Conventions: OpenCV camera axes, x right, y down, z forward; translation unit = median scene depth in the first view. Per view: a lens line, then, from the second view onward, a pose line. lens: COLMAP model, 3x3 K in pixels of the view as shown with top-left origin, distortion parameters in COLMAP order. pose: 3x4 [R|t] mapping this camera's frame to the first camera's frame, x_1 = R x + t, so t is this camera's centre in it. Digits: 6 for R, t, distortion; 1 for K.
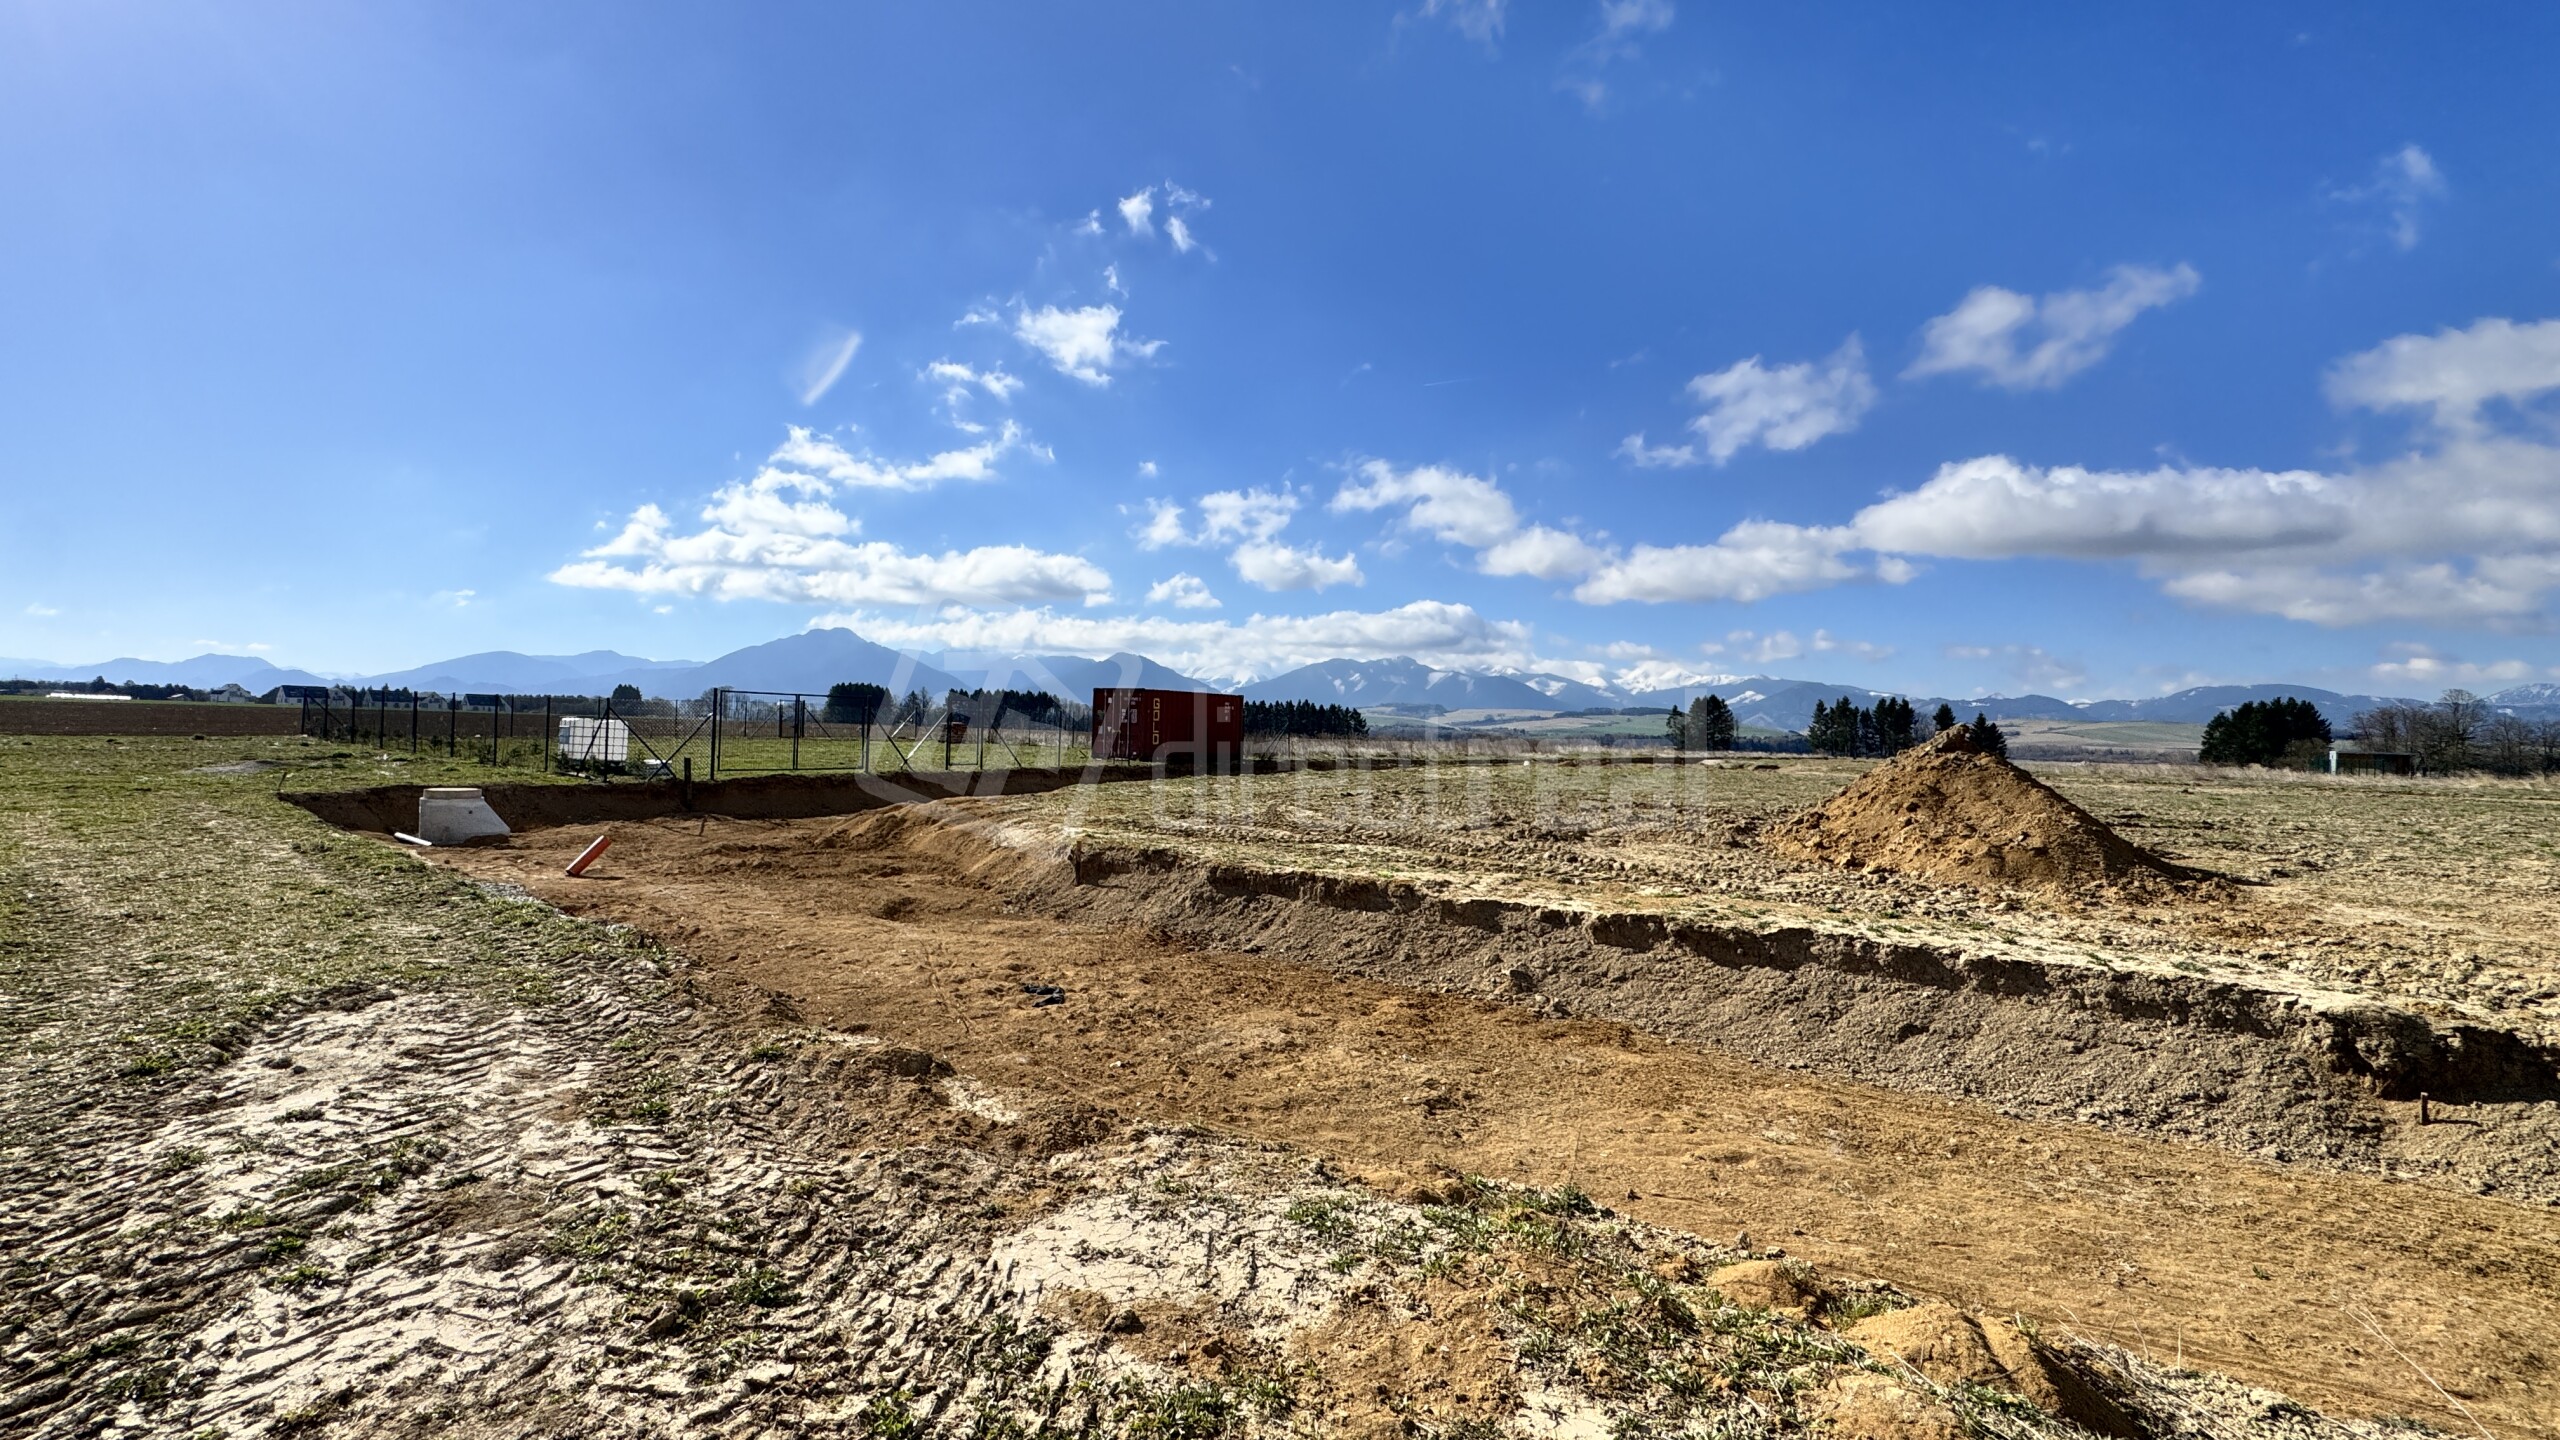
lens RADIAL K [[1029.1, 0, 1280.0], [0, 1029.1, 720.0], [0, 0, 1]] dist [-0.000774, -0.000272]
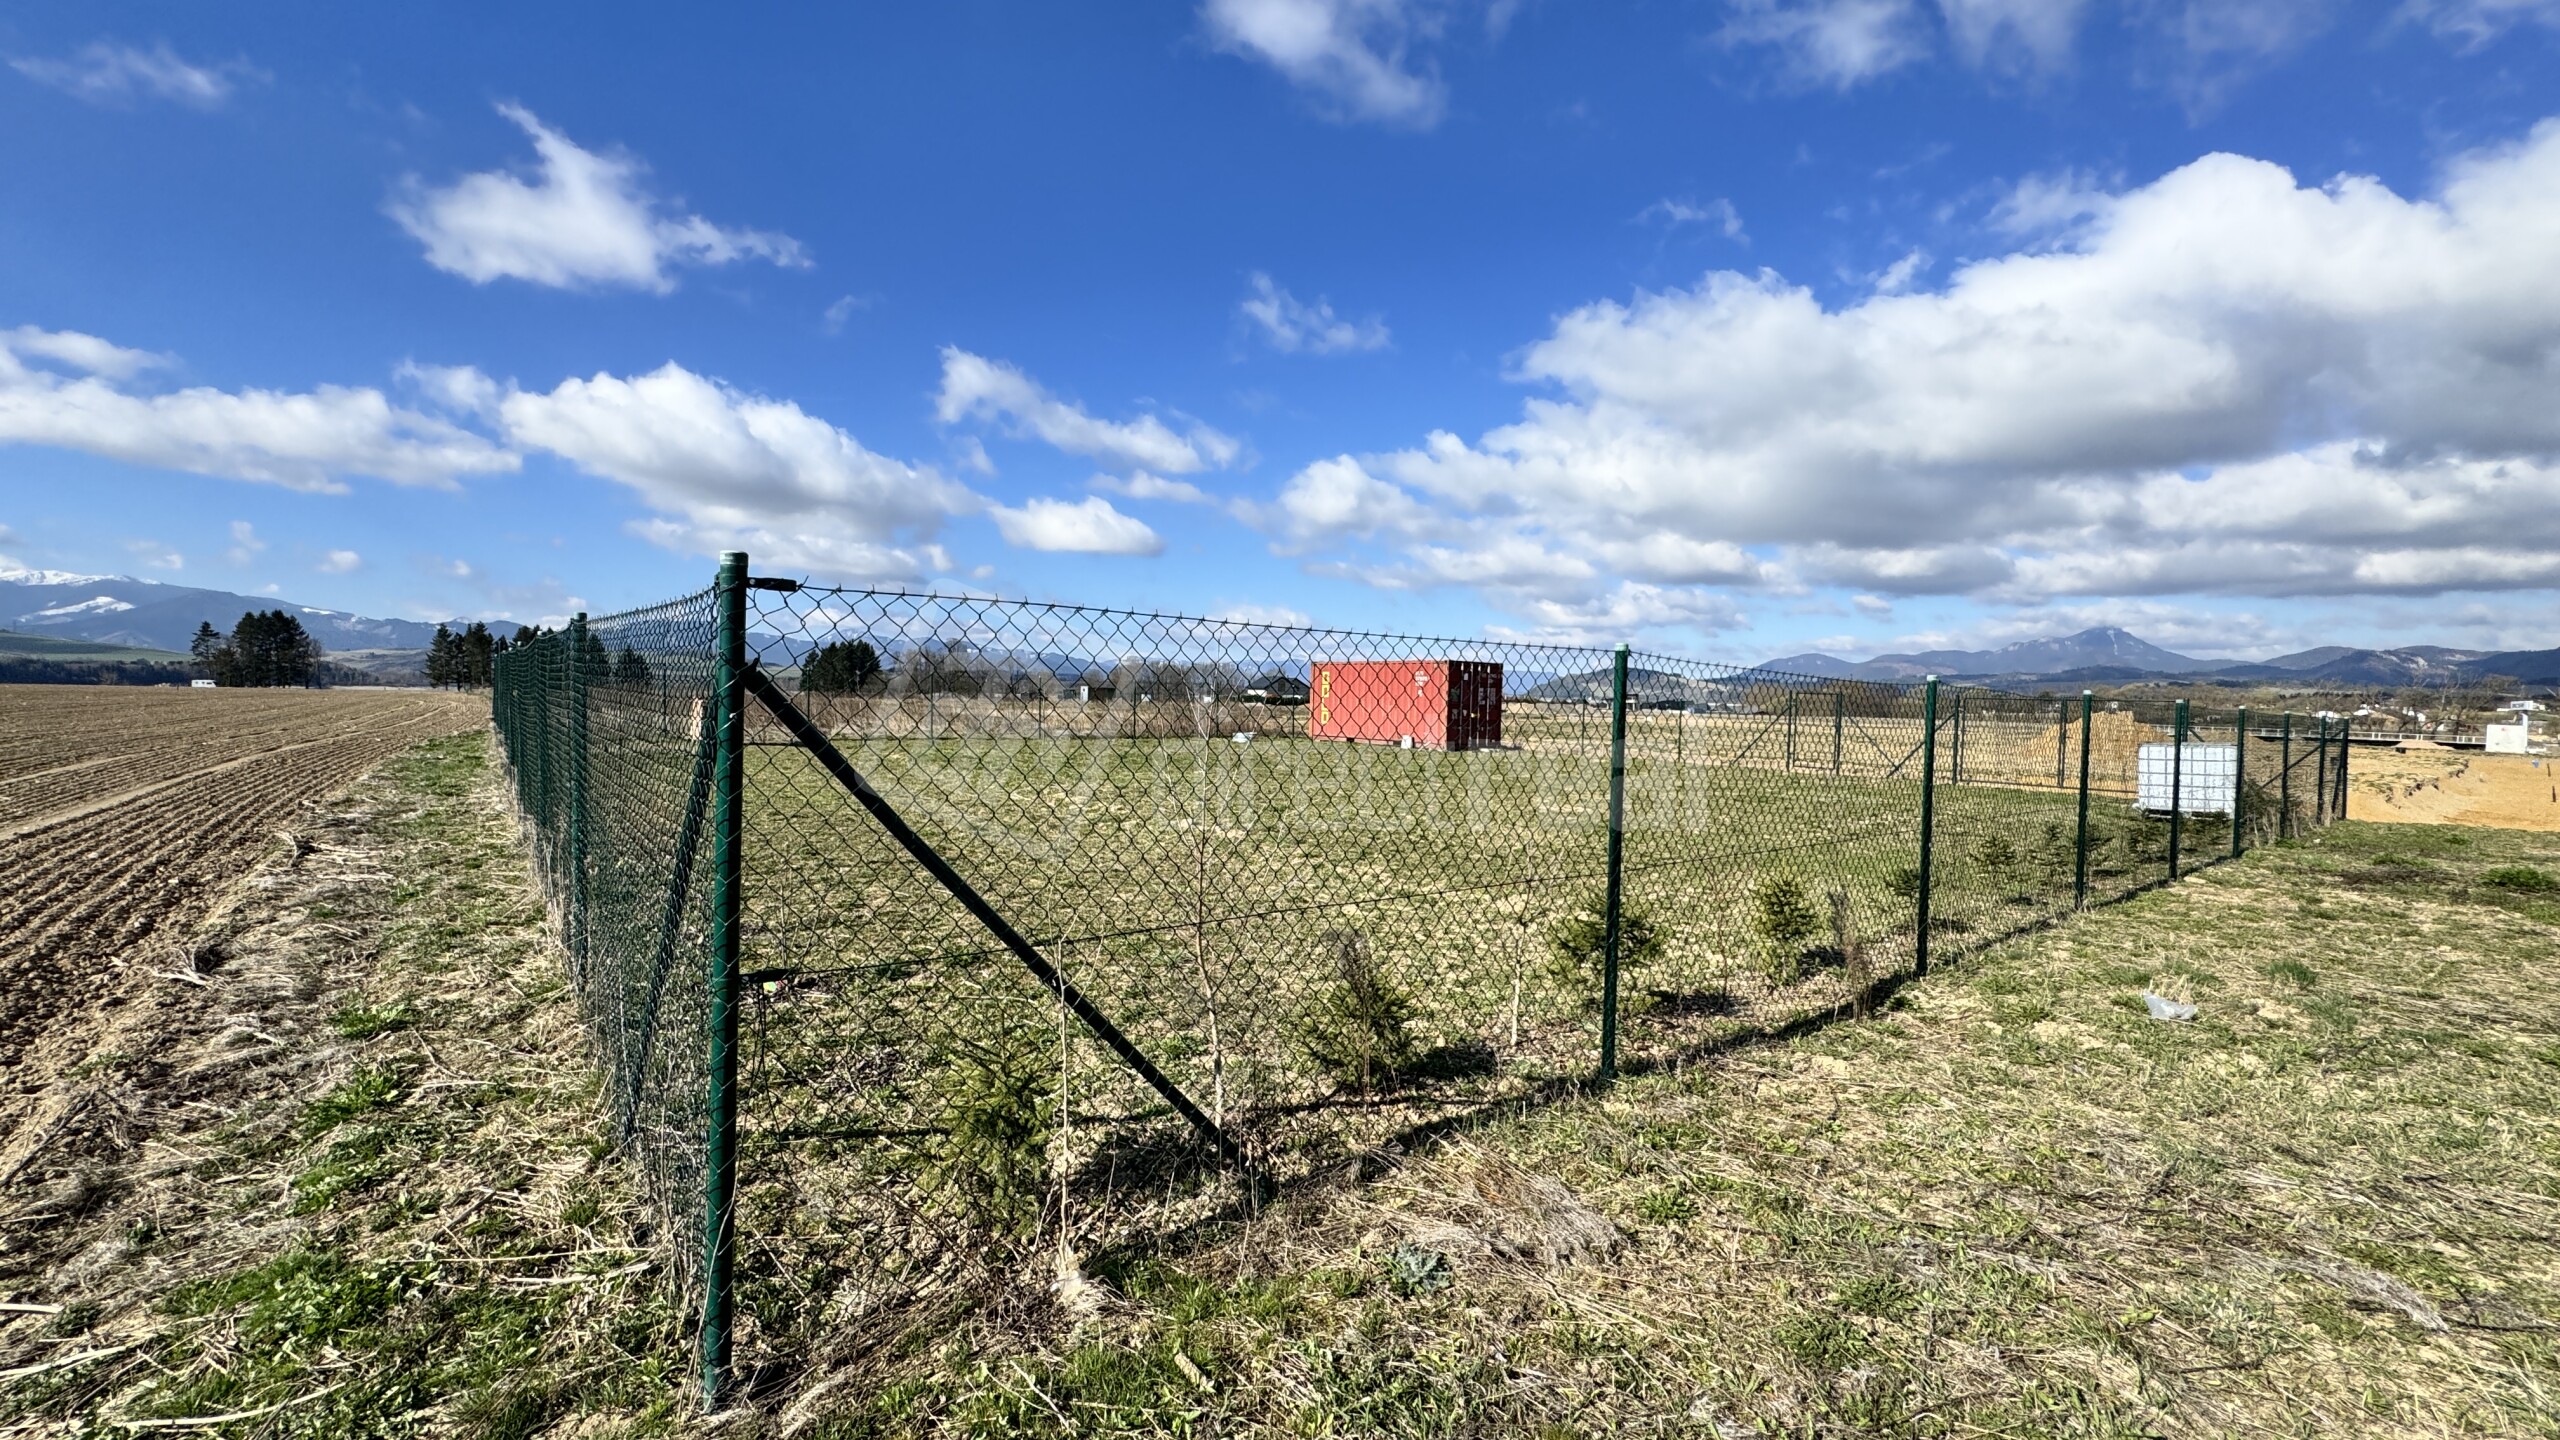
lens RADIAL K [[1029.1, 0, 1280.0], [0, 1029.1, 720.0], [0, 0, 1]] dist [-0.000774, -0.000272]
pose [[0.280941, -0.046533, 0.958596, -0.047866], [-0.022316, 0.998237, 0.054998, -0.000734], [-0.959466, -0.036843, 0.279407, 0.102364]]
